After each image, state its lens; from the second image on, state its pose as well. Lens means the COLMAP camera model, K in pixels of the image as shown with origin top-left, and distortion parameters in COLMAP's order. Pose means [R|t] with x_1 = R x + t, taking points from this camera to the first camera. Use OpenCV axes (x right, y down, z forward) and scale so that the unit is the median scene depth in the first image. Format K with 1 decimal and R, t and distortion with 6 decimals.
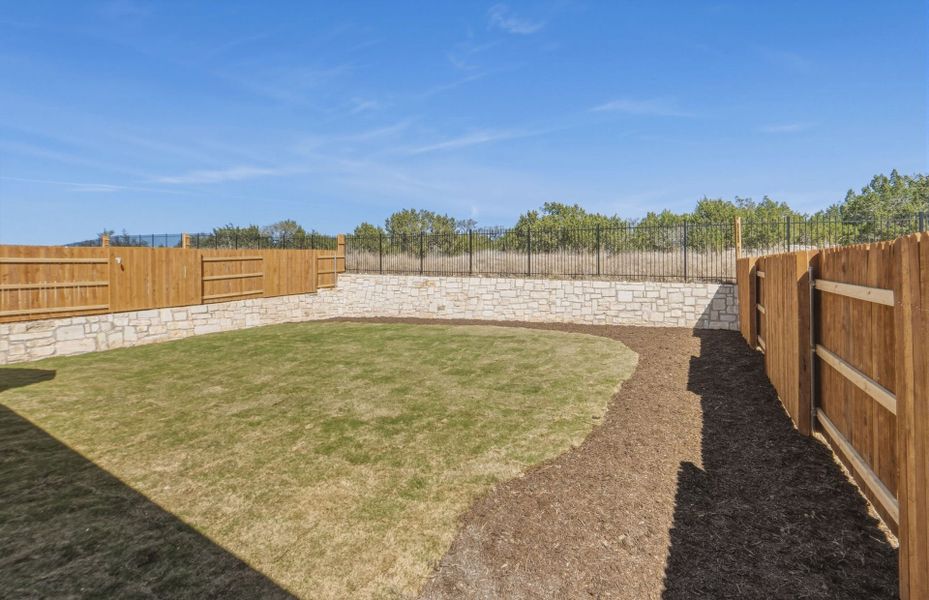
lens RADIAL K [[390.0, 0, 464.4], [0, 390.0, 294.2], [0, 0, 1]] dist [-0.003507, -0.000553]
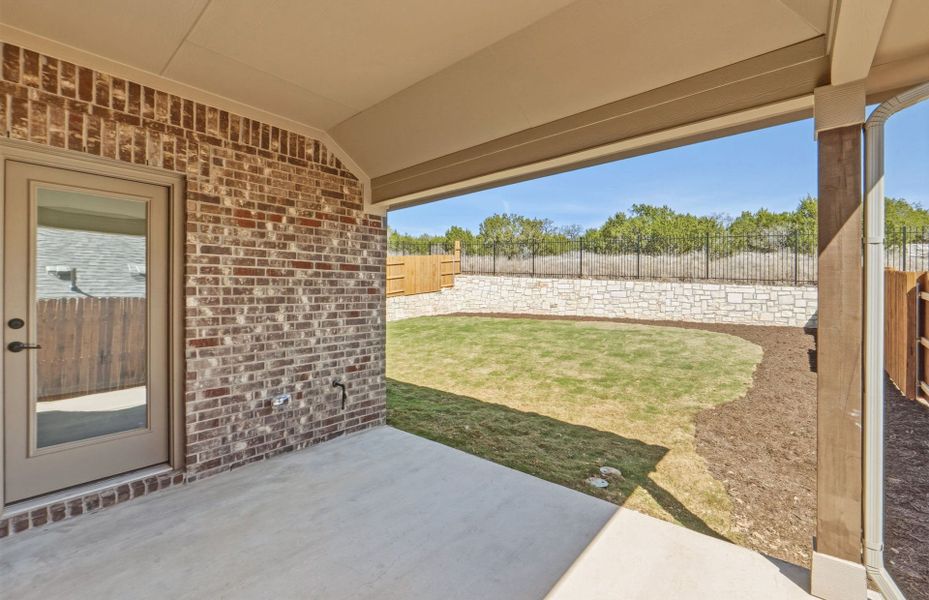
lens RADIAL K [[390.0, 0, 464.4], [0, 390.0, 294.2], [0, 0, 1]] dist [-0.003507, -0.000553]
pose [[0.987566, 0.008925, -0.156953, -0.164264], [-0.007602, 0.999930, 0.009031, -0.008819], [0.157022, -0.007726, 0.987565, -0.207050]]
